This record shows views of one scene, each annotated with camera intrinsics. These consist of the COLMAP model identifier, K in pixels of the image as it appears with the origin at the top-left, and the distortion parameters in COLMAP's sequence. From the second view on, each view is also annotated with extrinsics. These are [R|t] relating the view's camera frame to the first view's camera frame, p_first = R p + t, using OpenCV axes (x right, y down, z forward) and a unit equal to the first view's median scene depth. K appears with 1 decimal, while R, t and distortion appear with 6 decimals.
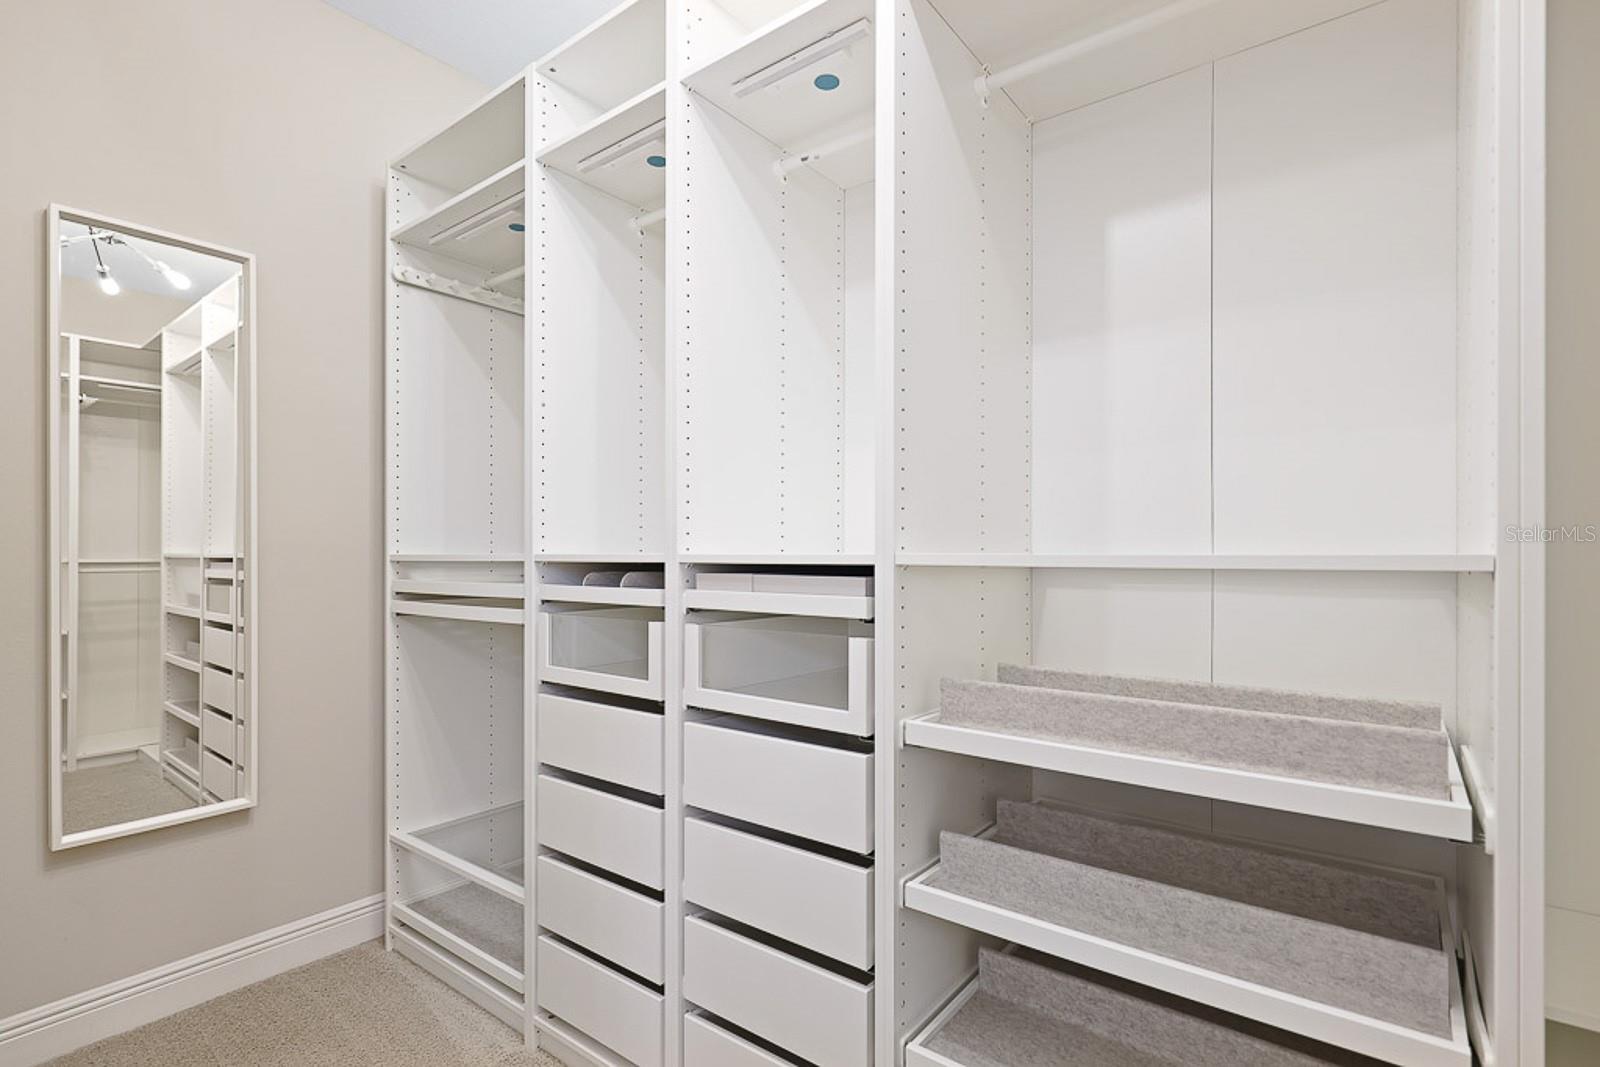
lens RADIAL K [[777.7, 0, 798.3], [0, 777.7, 546.4], [0, 0, 1]] dist [0.042295, 0.000030]
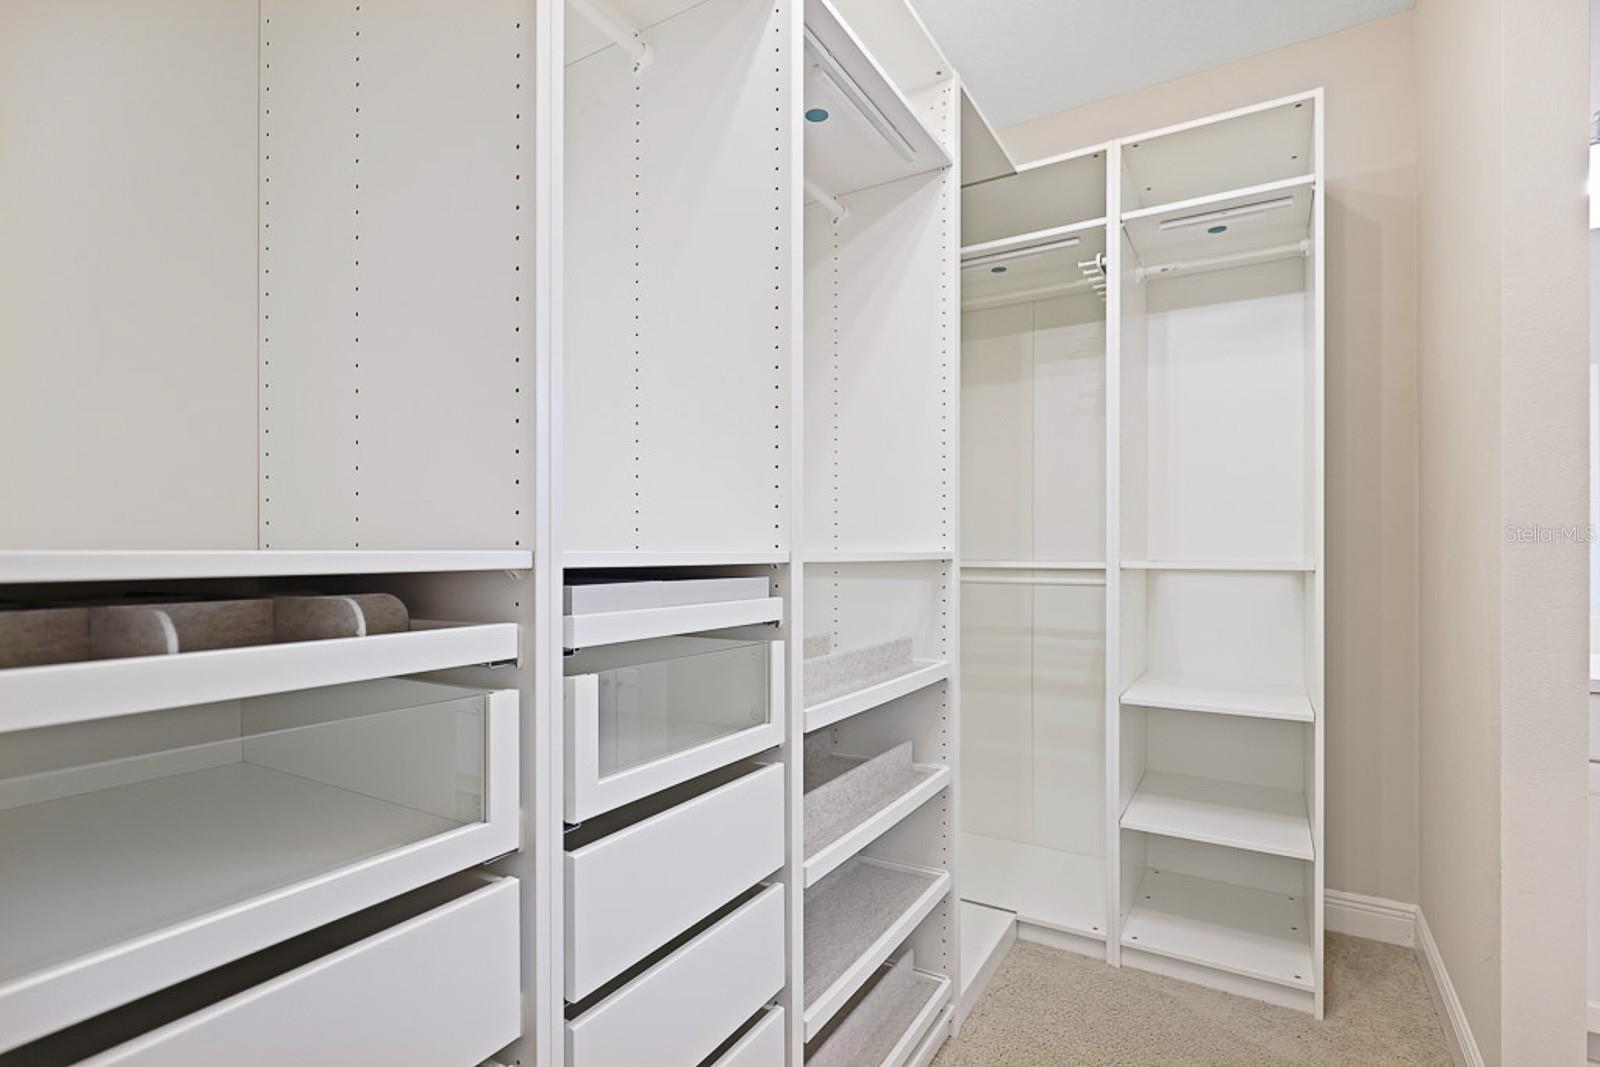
lens RADIAL K [[787.5, 0, 800.0], [0, 787.5, 533.5], [0, 0, 1]] dist [0.000587, 0.000137]
pose [[-0.118289, 0.023235, 0.992707, -0.863851], [-0.006485, 0.999687, -0.024171, 0.010174], [-0.992958, -0.009297, -0.118101, 1.076991]]
